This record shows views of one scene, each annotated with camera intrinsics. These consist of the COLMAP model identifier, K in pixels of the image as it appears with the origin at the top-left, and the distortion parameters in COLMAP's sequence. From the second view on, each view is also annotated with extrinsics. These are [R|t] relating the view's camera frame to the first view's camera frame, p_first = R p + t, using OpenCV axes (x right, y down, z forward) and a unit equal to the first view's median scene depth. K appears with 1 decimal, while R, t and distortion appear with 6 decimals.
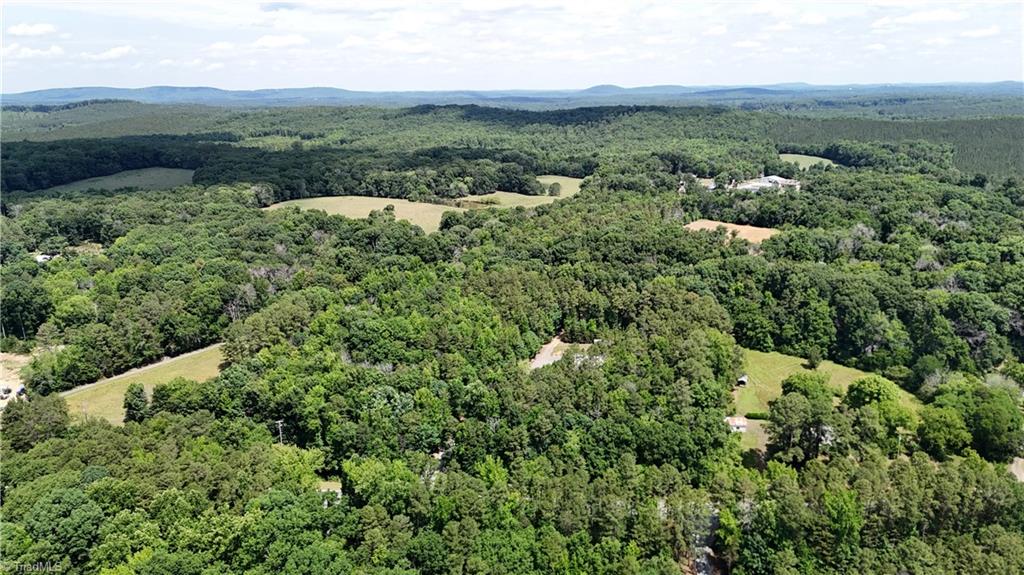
lens RADIAL K [[748.7, 0, 512.0], [0, 748.7, 287.5], [0, 0, 1]] dist [0.090977, -0.100492]
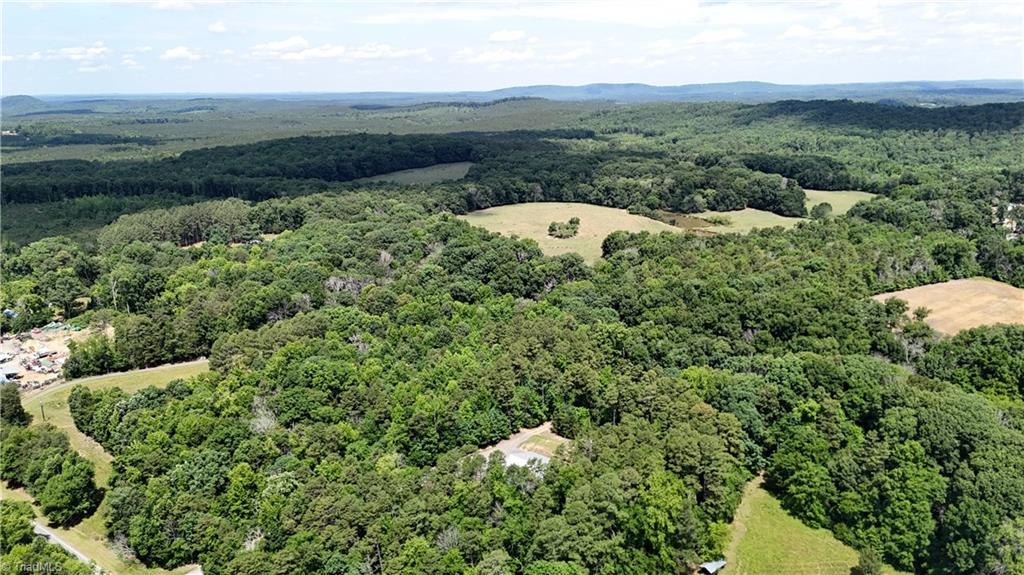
lens RADIAL K [[748.7, 0, 512.0], [0, 748.7, 287.5], [0, 0, 1]] dist [0.090977, -0.100492]
pose [[0.855949, 0.129234, -0.500650, 0.254349], [-0.125747, 0.991220, 0.040879, -0.060867], [0.501537, 0.027965, 0.864684, 0.218099]]
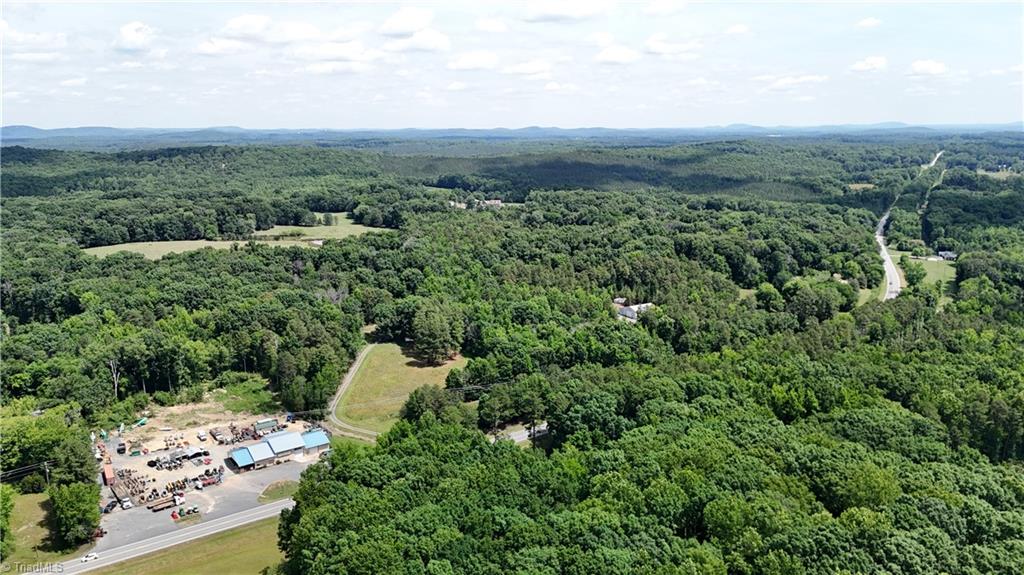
lens RADIAL K [[748.7, 0, 512.0], [0, 748.7, 287.5], [0, 0, 1]] dist [0.090977, -0.100492]
pose [[0.758445, -0.132146, 0.638199, -0.612218], [0.166920, 0.985953, 0.005782, 0.004219], [-0.629999, 0.102143, 0.769850, 0.012202]]
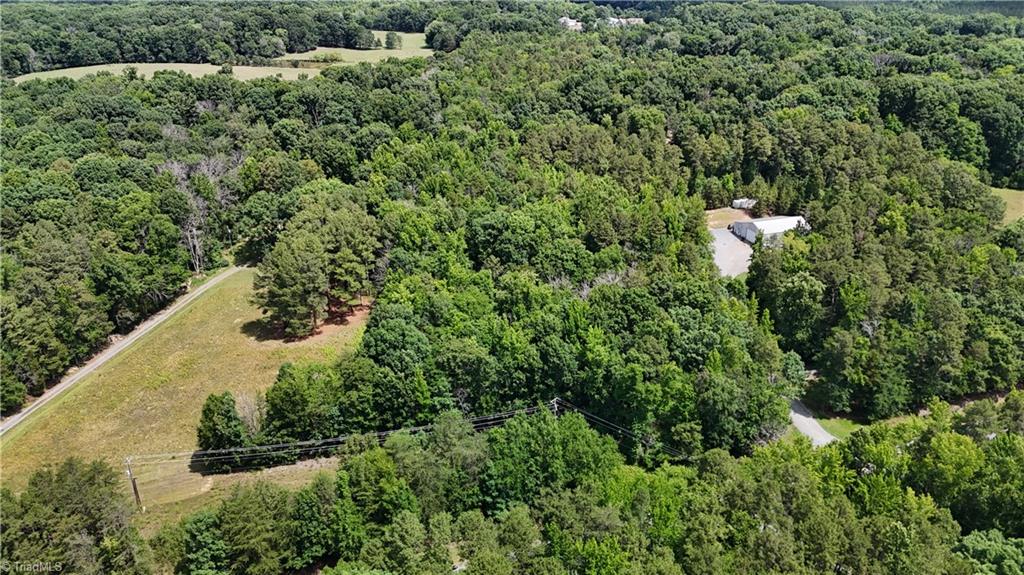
lens RADIAL K [[748.7, 0, 512.0], [0, 748.7, 287.5], [0, 0, 1]] dist [0.090977, -0.100492]
pose [[0.900813, -0.180433, 0.394942, -0.266325], [0.116604, 0.976685, 0.180248, -0.005572], [-0.418257, -0.116318, 0.900850, 0.252723]]
